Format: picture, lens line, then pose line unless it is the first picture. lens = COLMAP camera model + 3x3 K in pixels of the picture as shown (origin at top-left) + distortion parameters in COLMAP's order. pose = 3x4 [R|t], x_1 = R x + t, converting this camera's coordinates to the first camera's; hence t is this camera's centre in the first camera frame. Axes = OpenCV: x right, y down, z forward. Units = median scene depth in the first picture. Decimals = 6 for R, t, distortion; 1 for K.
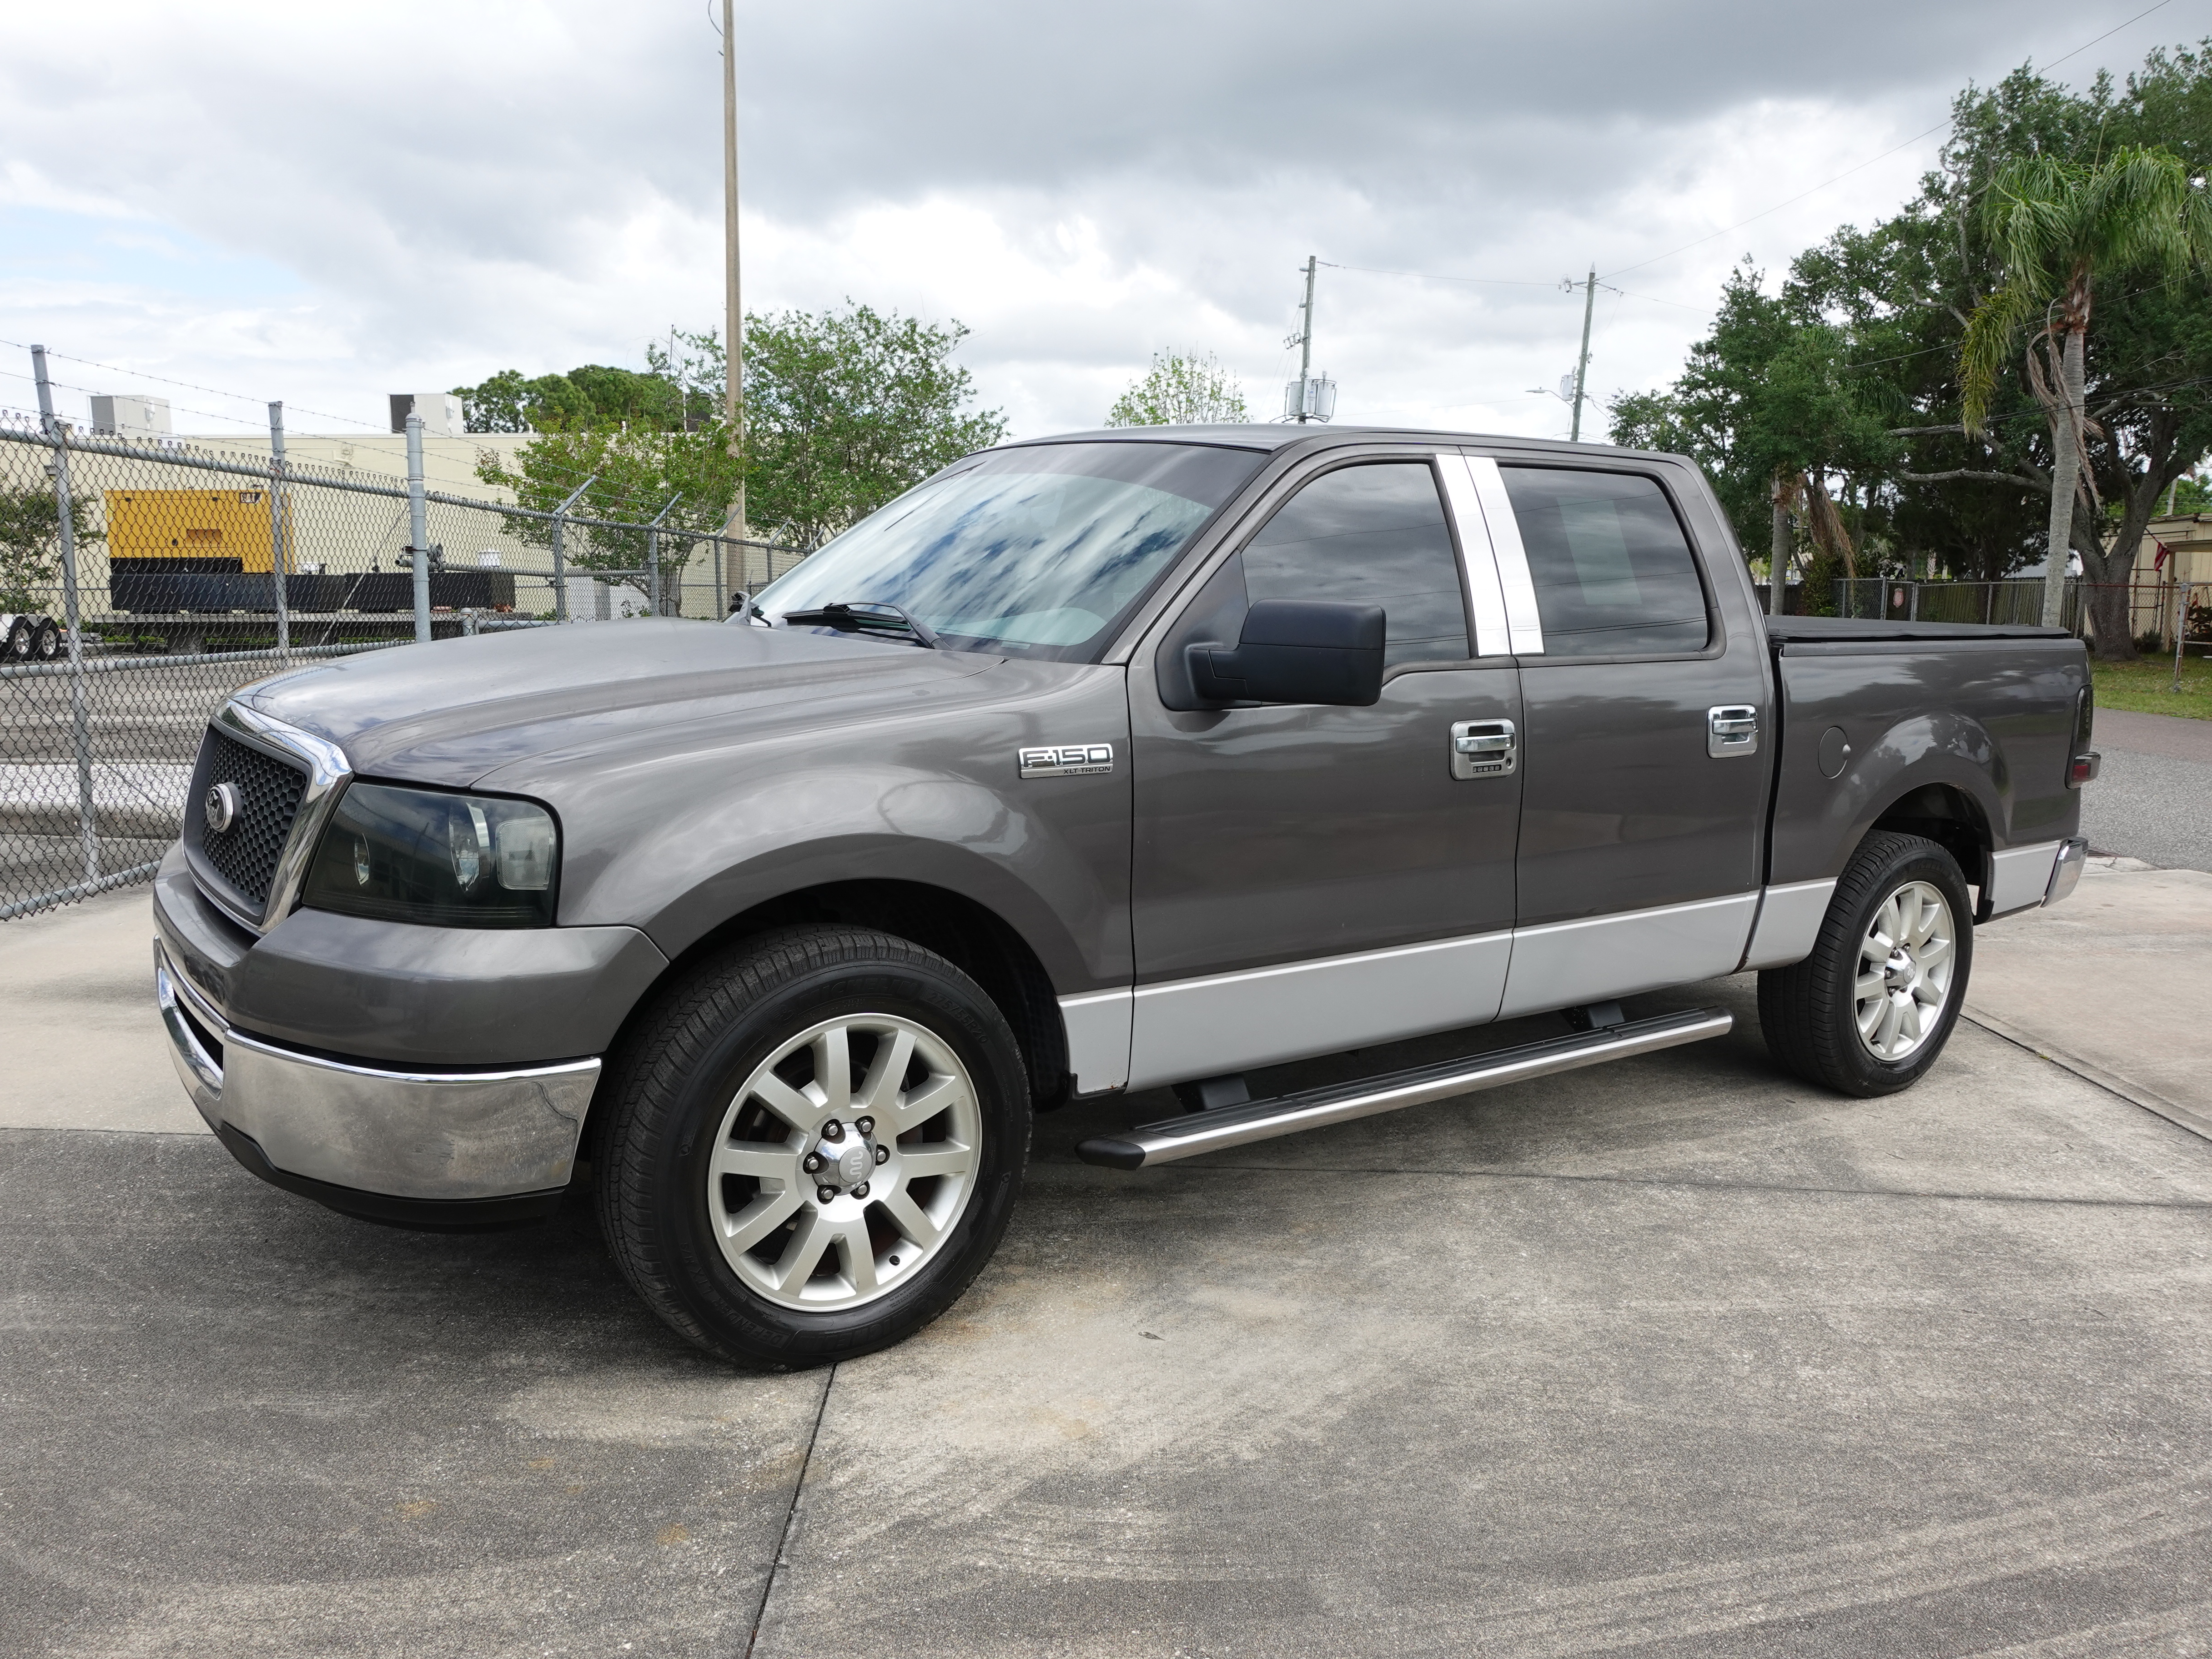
lens RADIAL K [[1719.5, 0, 1105.6], [0, 1719.5, 828.2], [0, 0, 1]] dist [0.011923, -0.009172]
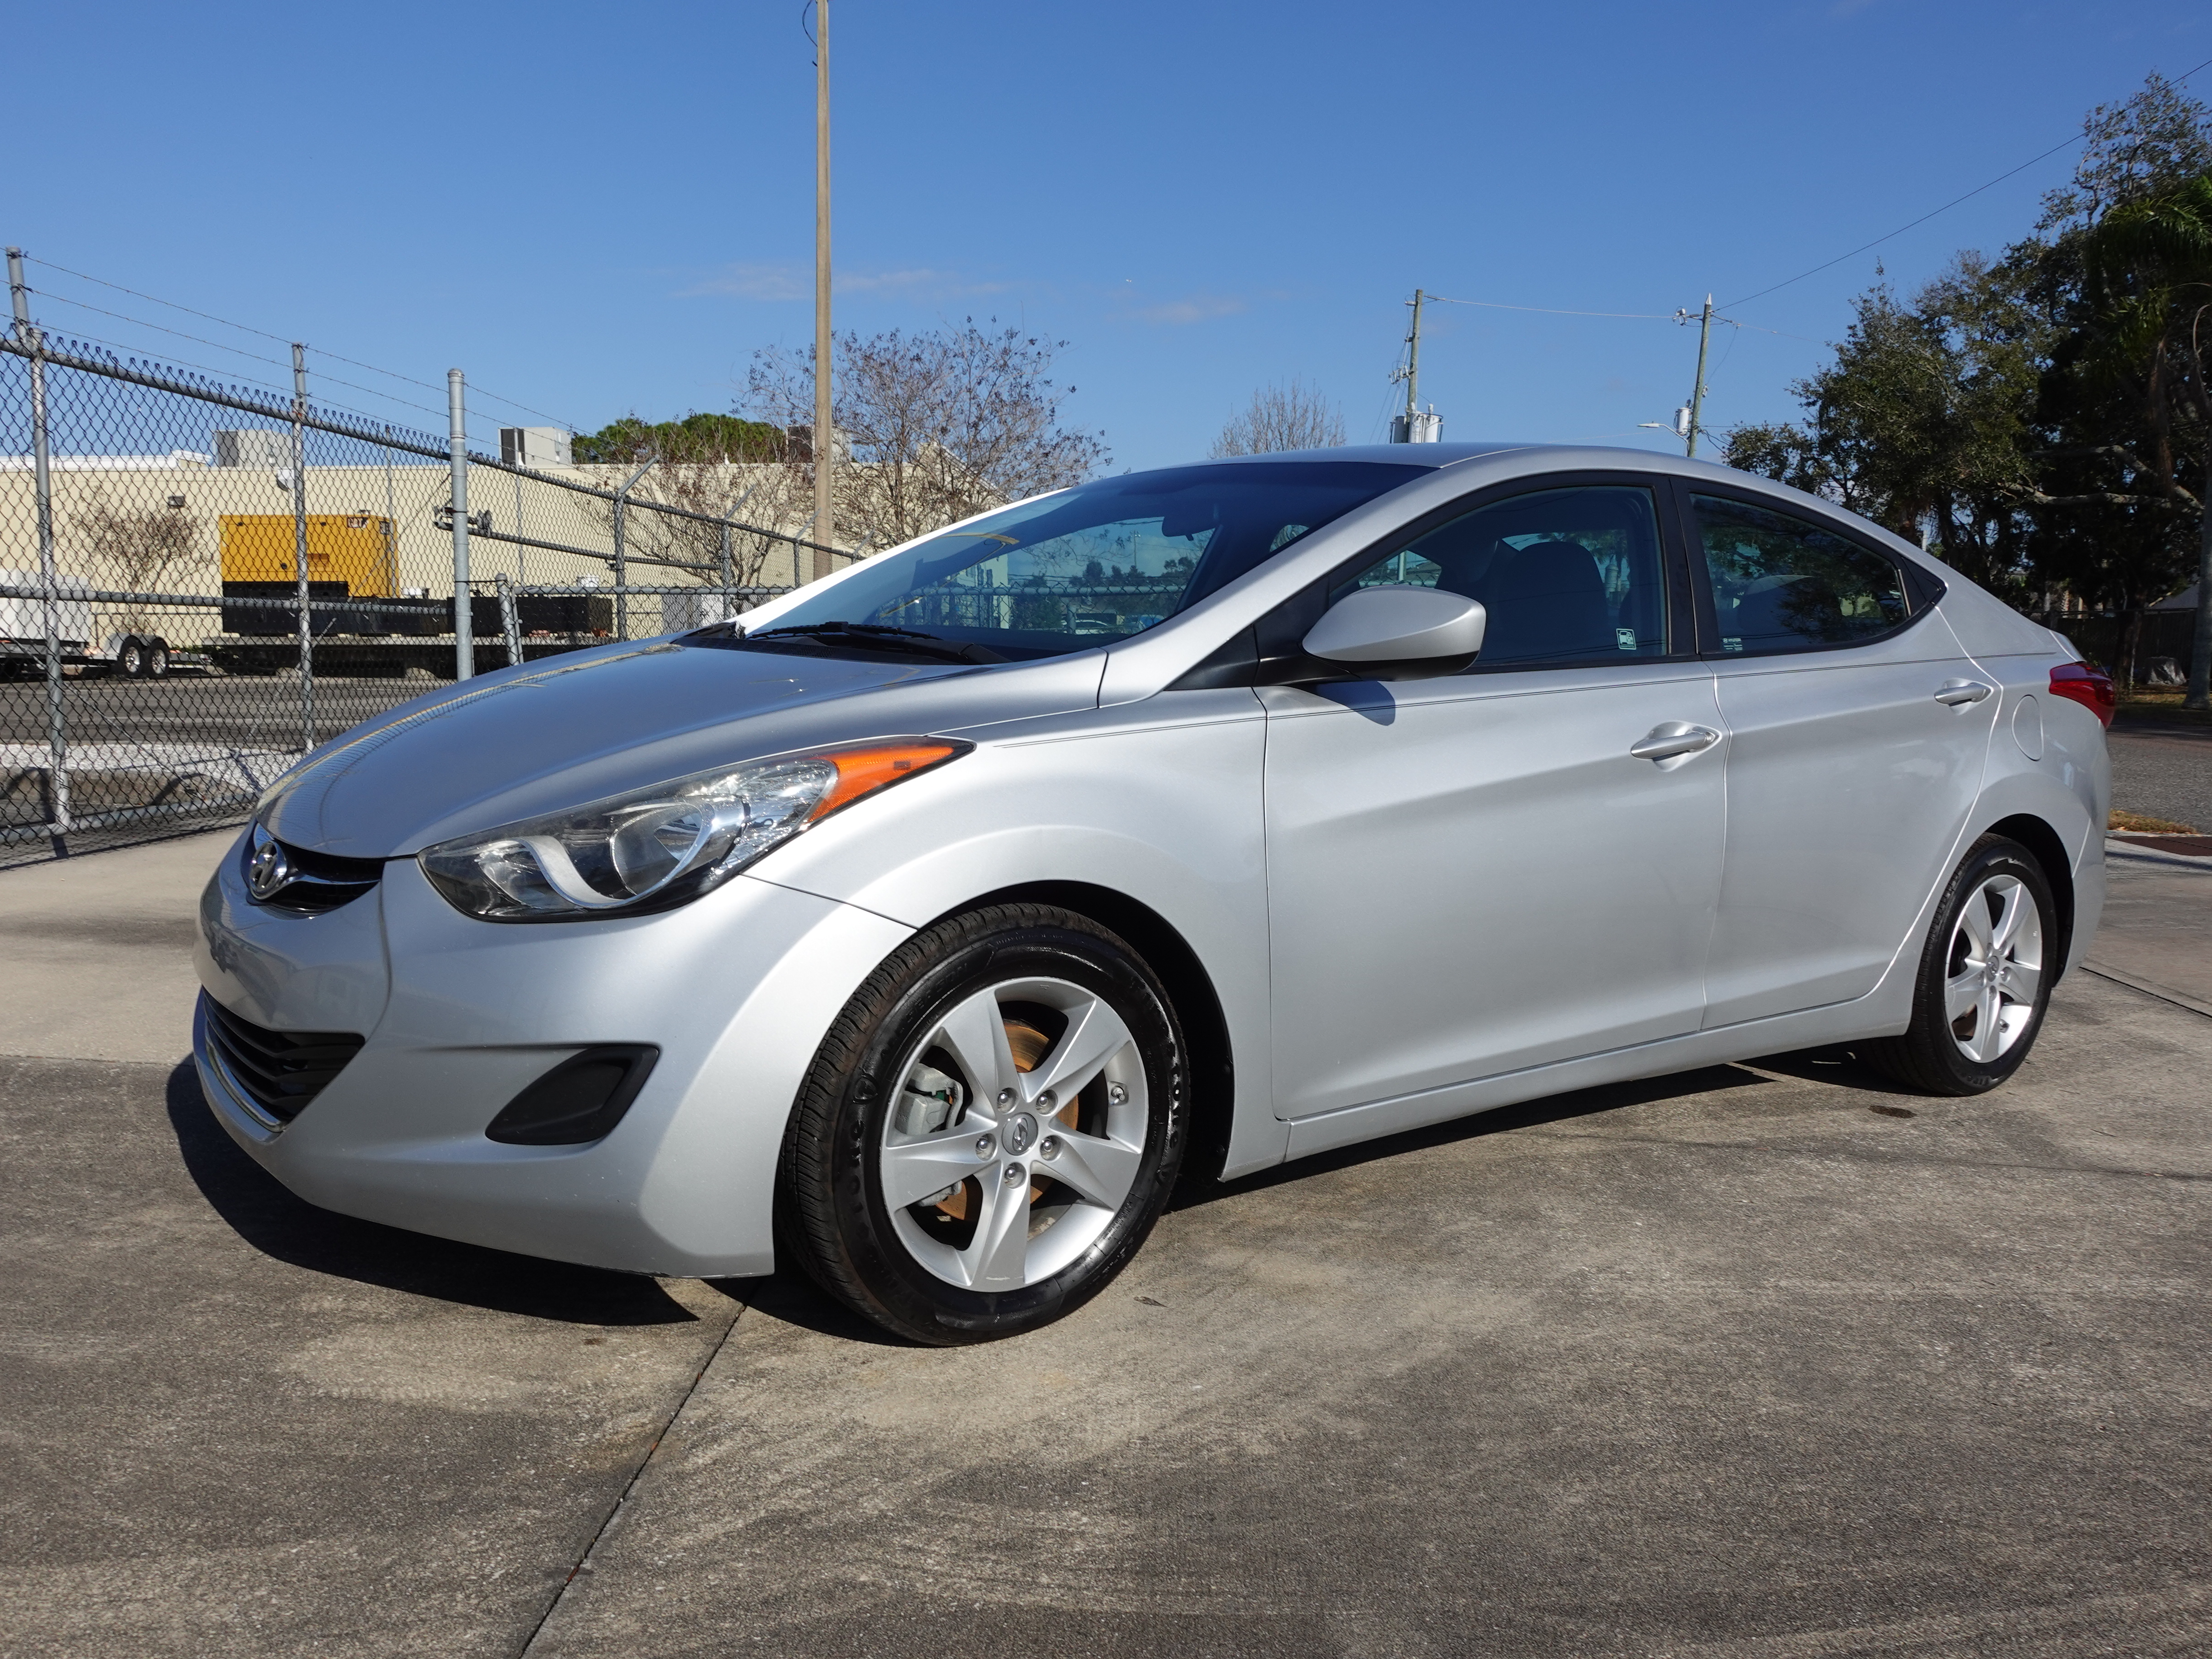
lens RADIAL K [[1721.5, 0, 1103.8], [0, 1721.5, 822.1], [0, 0, 1]] dist [0.004070, -0.001931]
pose [[0.998095, 0.008806, -0.061063, 0.058316], [-0.010729, 0.999455, -0.031229, 0.118479], [0.060755, 0.031824, 0.997645, 0.249884]]
